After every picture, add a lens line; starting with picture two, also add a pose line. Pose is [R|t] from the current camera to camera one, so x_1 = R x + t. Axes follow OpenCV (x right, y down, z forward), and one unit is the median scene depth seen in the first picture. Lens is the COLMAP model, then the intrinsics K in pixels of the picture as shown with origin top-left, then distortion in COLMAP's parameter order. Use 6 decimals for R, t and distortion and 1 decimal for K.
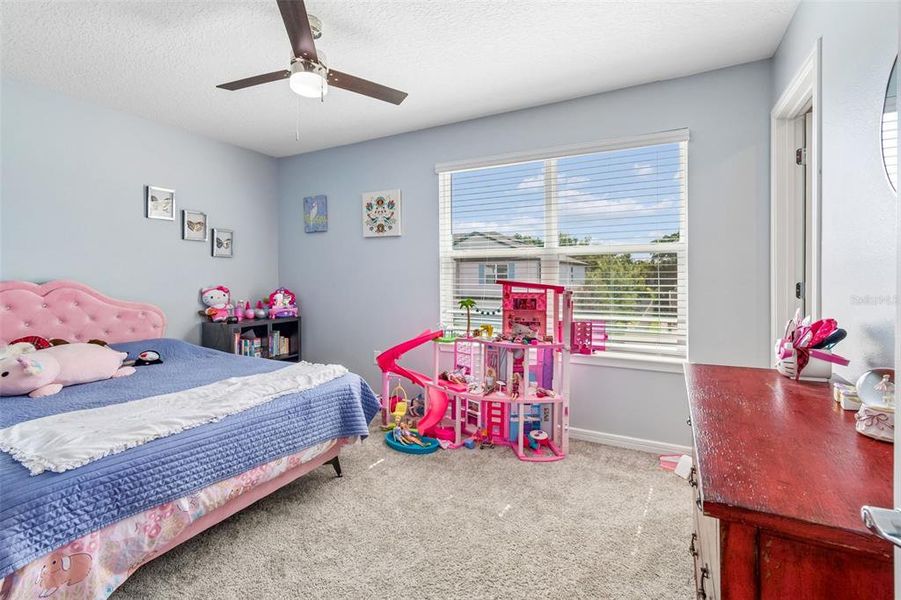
lens RADIAL K [[406.9, 0, 445.0], [0, 406.9, 285.0], [0, 0, 1]] dist [0.000505, 0.000134]
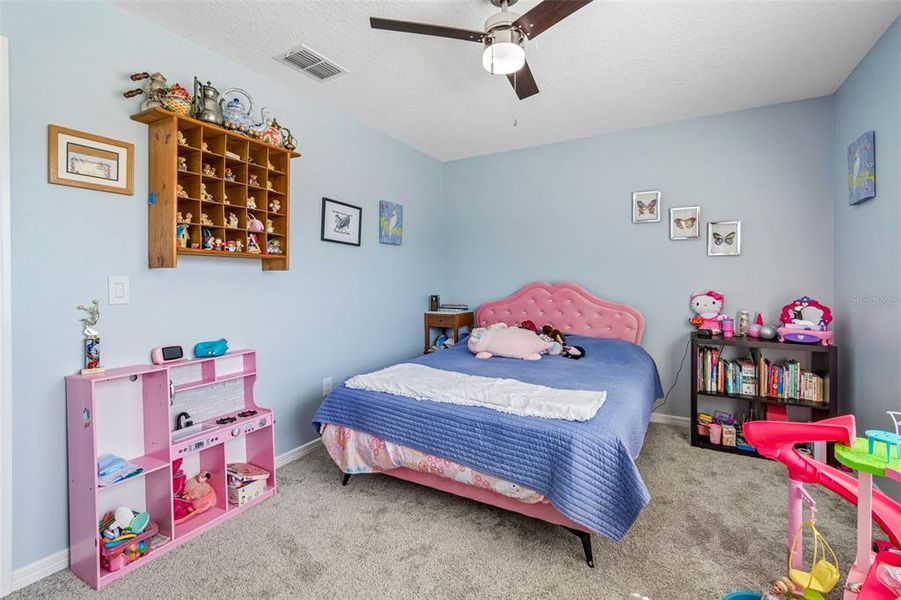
lens RADIAL K [[404.8, 0, 446.8], [0, 404.8, 288.9], [0, 0, 1]] dist [0.002907, 0.000147]
pose [[-0.024793, 0.026980, -0.999328, 0.459568], [-0.019998, 0.999422, 0.027478, -0.022415], [0.999493, 0.020665, -0.024240, 0.797659]]
